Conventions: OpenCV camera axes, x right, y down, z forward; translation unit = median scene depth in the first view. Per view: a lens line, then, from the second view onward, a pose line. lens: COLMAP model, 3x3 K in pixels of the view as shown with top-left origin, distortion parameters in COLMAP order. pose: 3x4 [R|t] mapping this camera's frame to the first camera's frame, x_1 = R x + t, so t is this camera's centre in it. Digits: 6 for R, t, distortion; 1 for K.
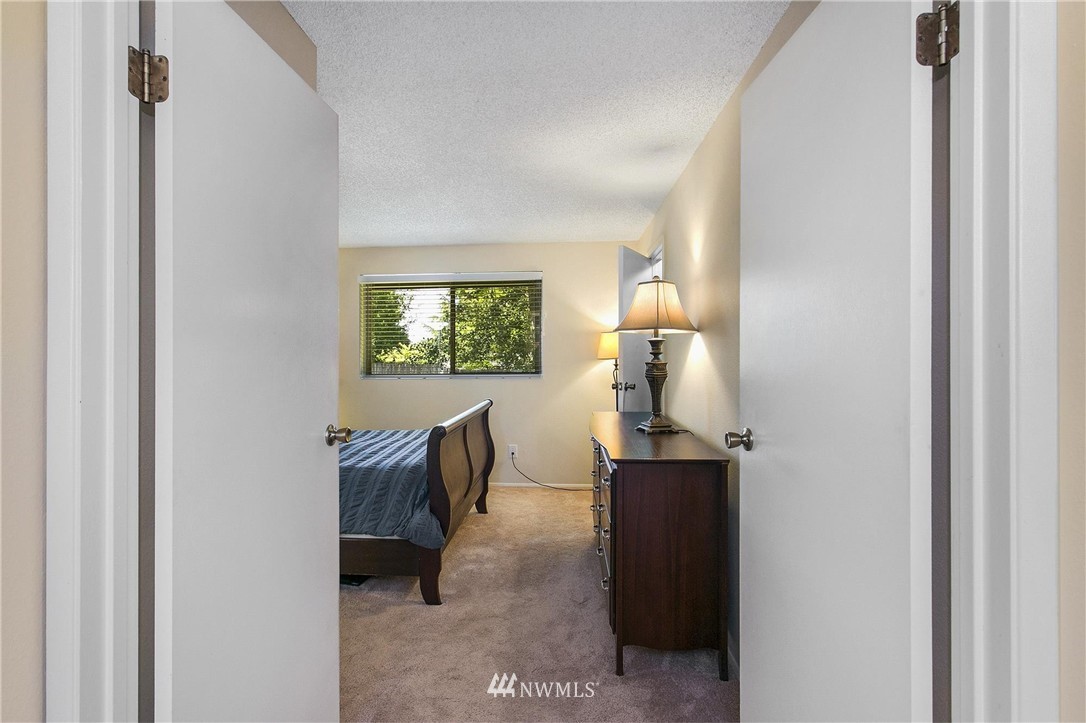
lens RADIAL K [[535.6, 0, 536.4], [0, 535.6, 352.7], [0, 0, 1]] dist [-0.059316, 0.020390]
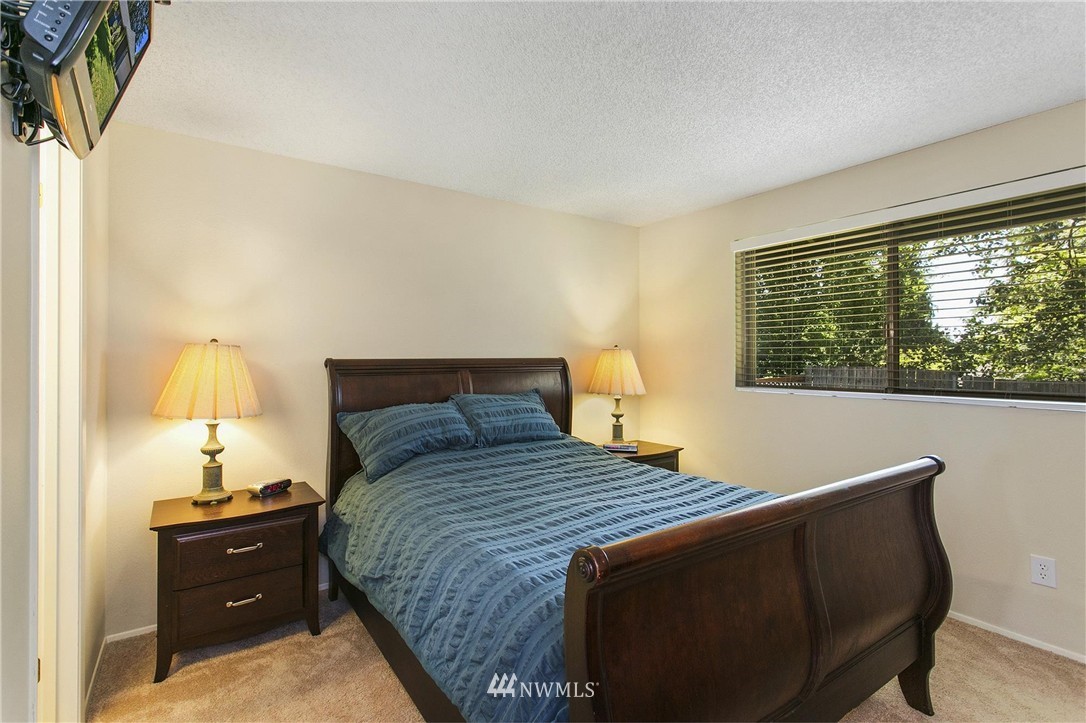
lens RADIAL K [[498.9, 0, 542.2], [0, 498.9, 348.8], [0, 0, 1]] dist [0.001420, 0.000174]
pose [[0.601121, 0.000263, -0.799158, 0.045059], [-0.006530, 0.999968, -0.004582, 0.002644], [0.799131, 0.007973, 0.601103, 0.490093]]
